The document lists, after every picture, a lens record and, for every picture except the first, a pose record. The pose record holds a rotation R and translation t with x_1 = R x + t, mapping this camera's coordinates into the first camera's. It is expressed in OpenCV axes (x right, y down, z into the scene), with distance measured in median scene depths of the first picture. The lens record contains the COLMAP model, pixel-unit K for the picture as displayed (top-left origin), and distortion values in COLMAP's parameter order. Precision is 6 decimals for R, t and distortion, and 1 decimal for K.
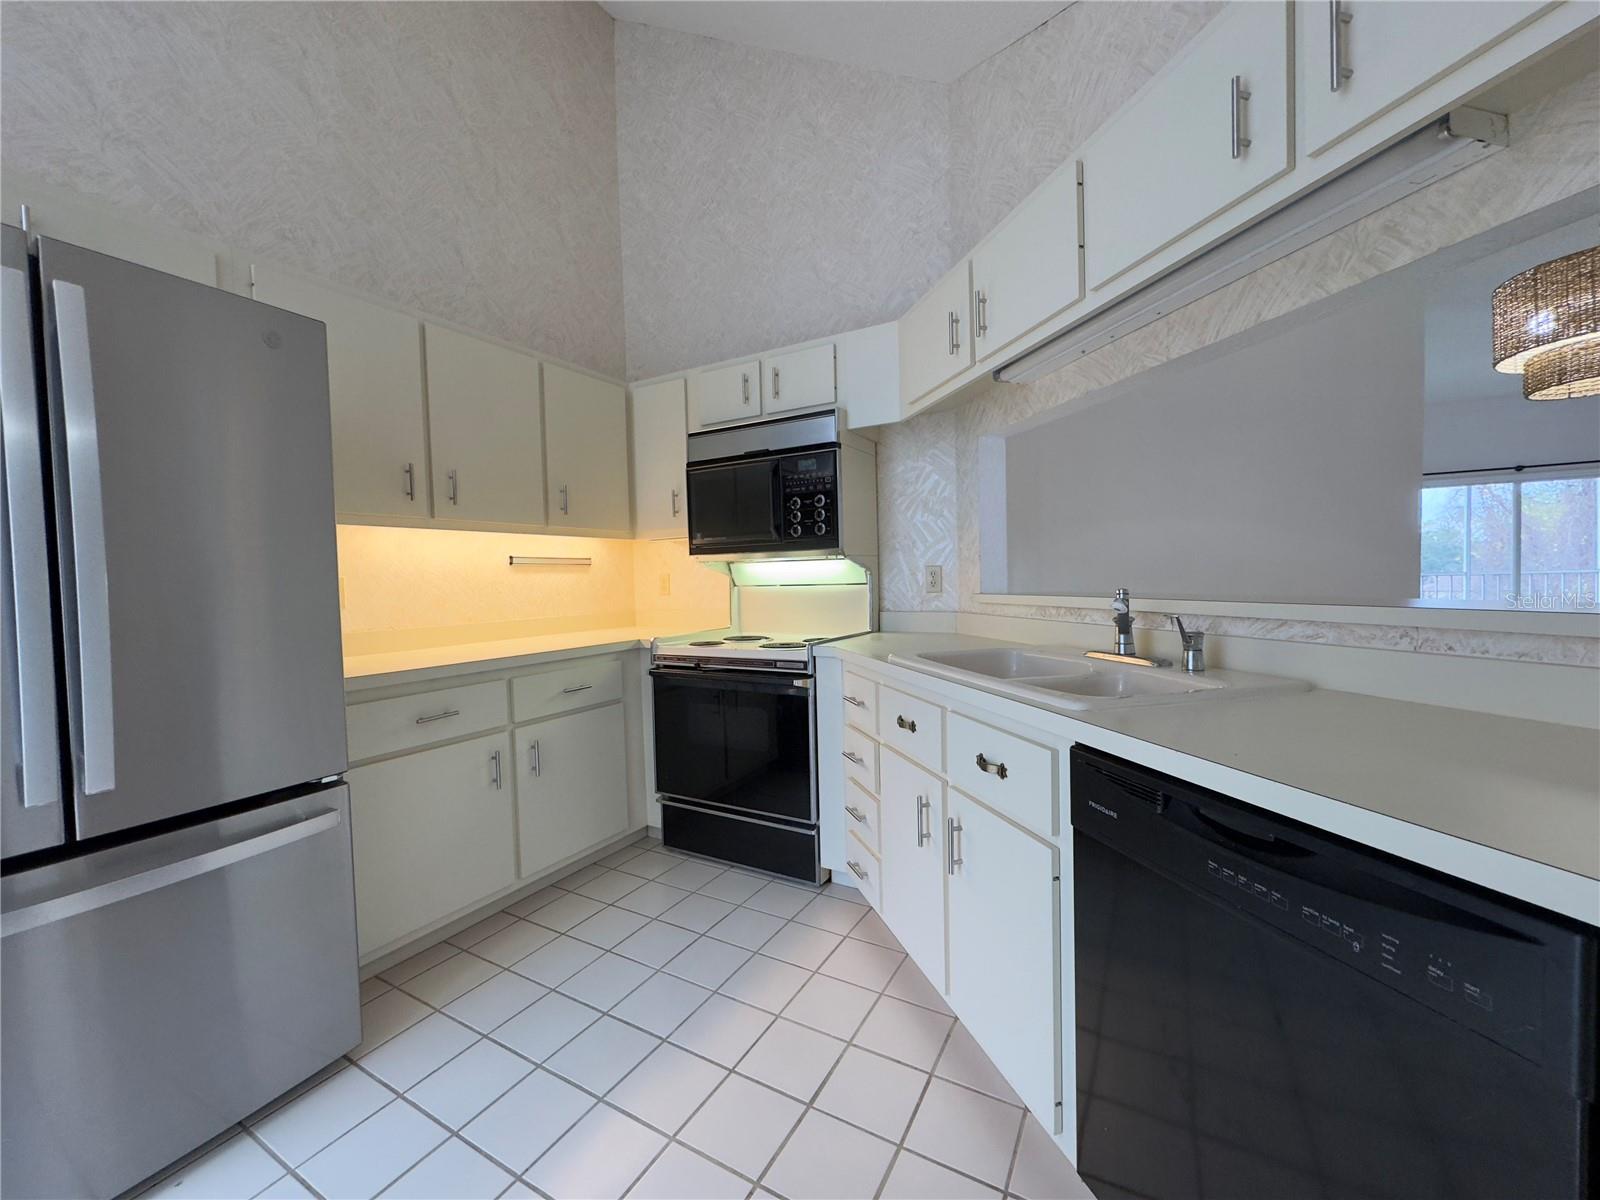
lens RADIAL K [[648.5, 0, 794.2], [0, 648.5, 604.5], [0, 0, 1]] dist [0.000412, 0.001292]
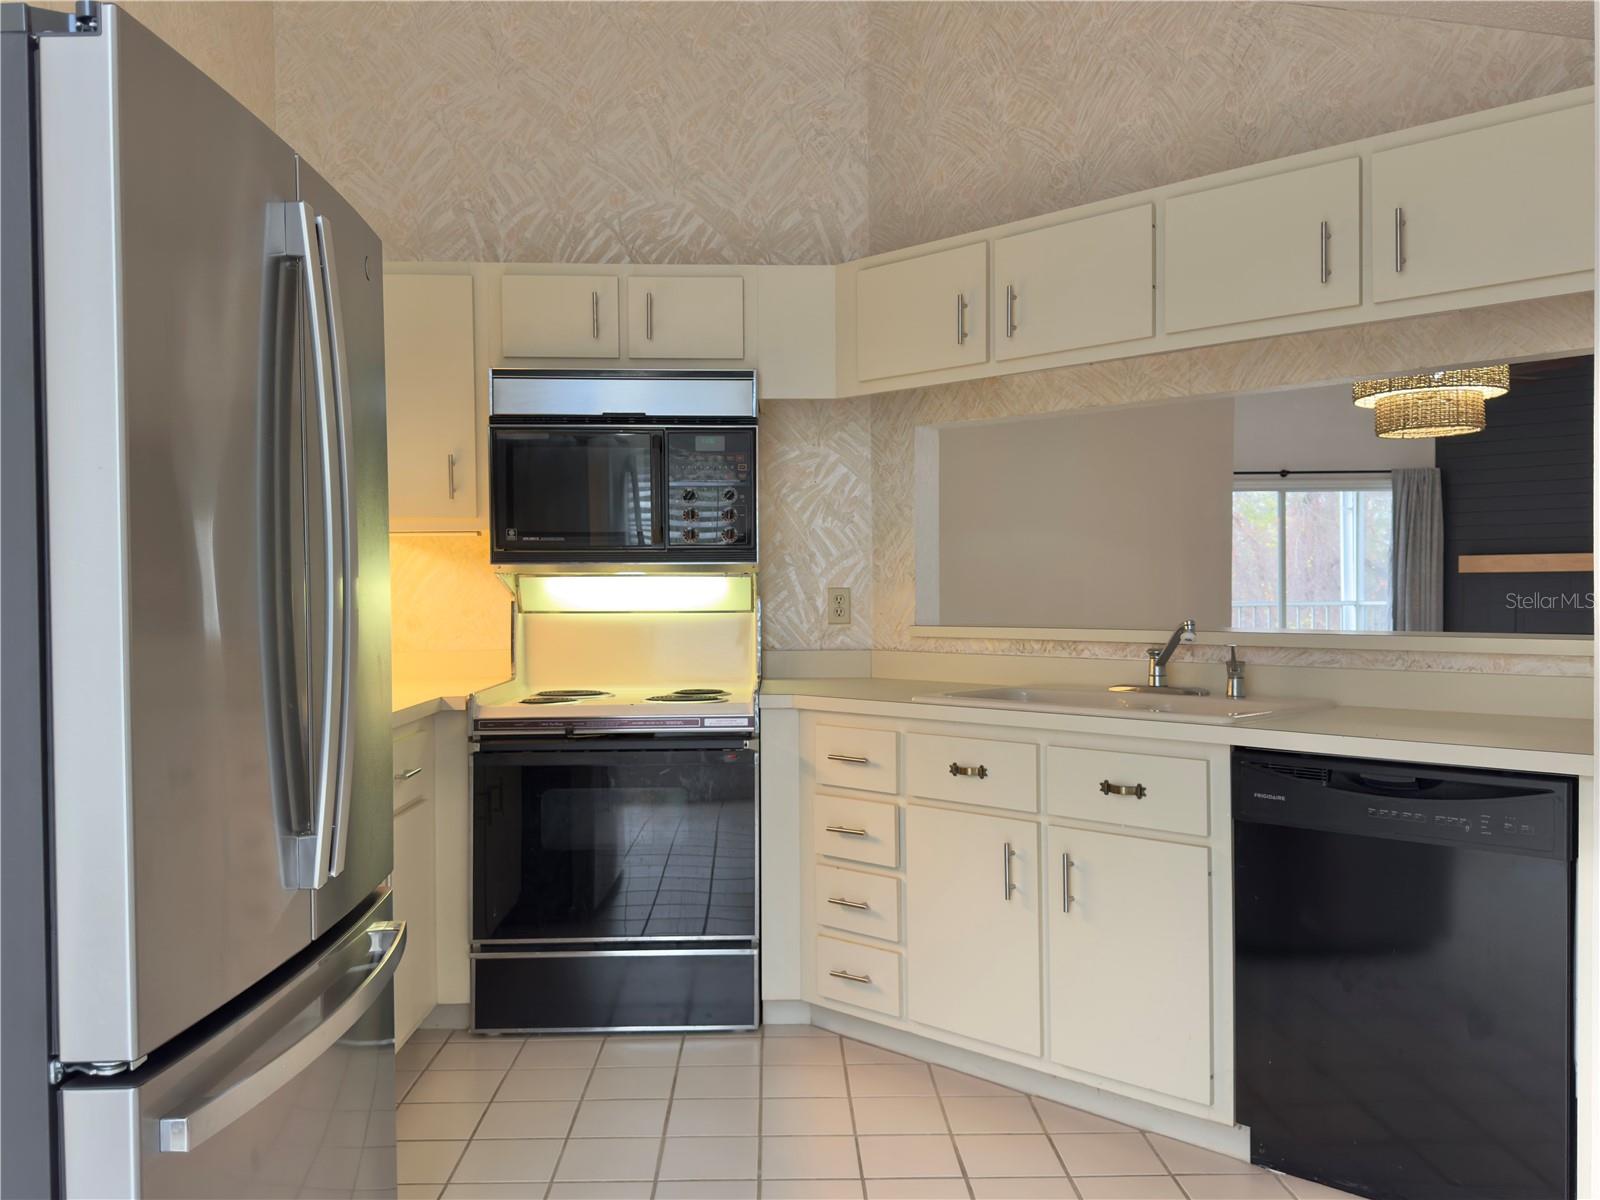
lens RADIAL K [[1420.6, 0, 763.5], [0, 1420.6, 625.7], [0, 0, 1]] dist [0.090708, -0.094650]
pose [[0.852126, 0.004377, 0.523318, -0.787350], [0.005823, 0.999824, -0.017844, 0.013016], [-0.523304, 0.018253, 0.851951, -0.373829]]
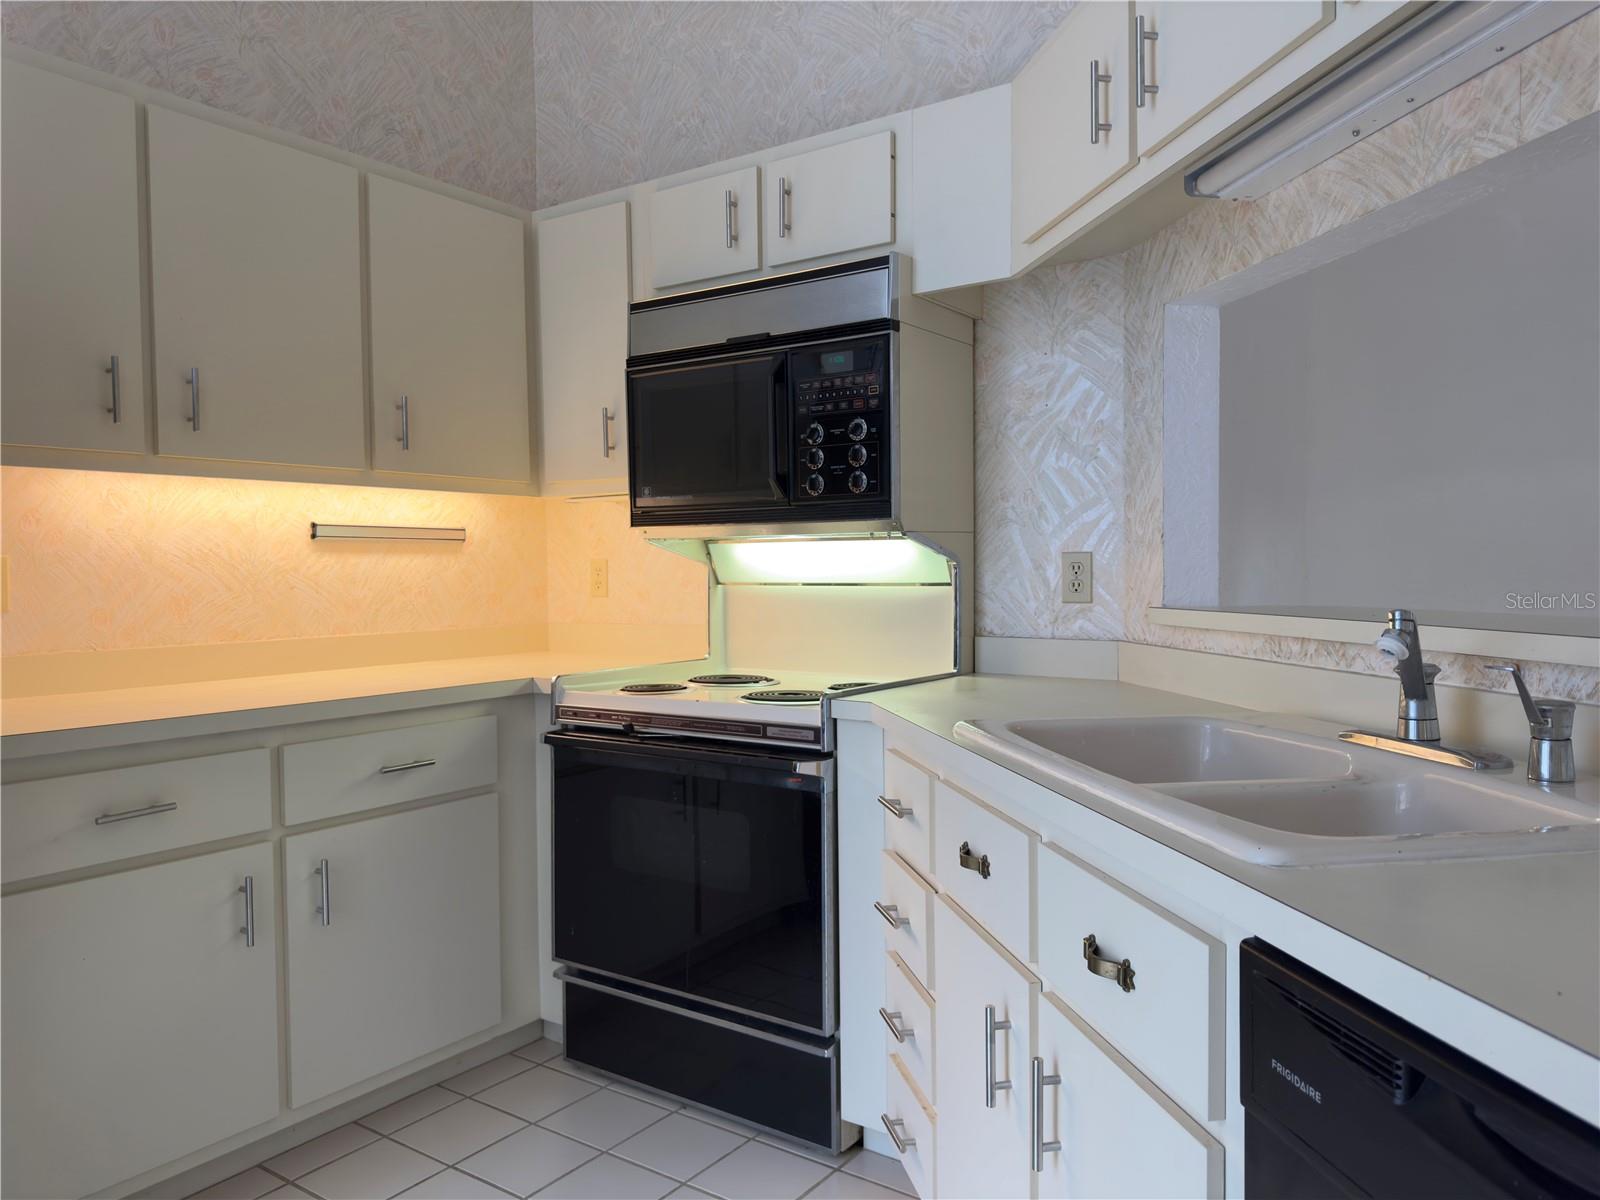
lens RADIAL K [[1151.0, 0, 788.3], [0, 1151.0, 607.4], [0, 0, 1]] dist [0.062299, -0.072283]
pose [[0.995389, 0.019059, -0.094009, 0.078033], [-0.019348, 0.999810, -0.002162, -0.009408], [0.093950, 0.003971, 0.995569, 0.049393]]
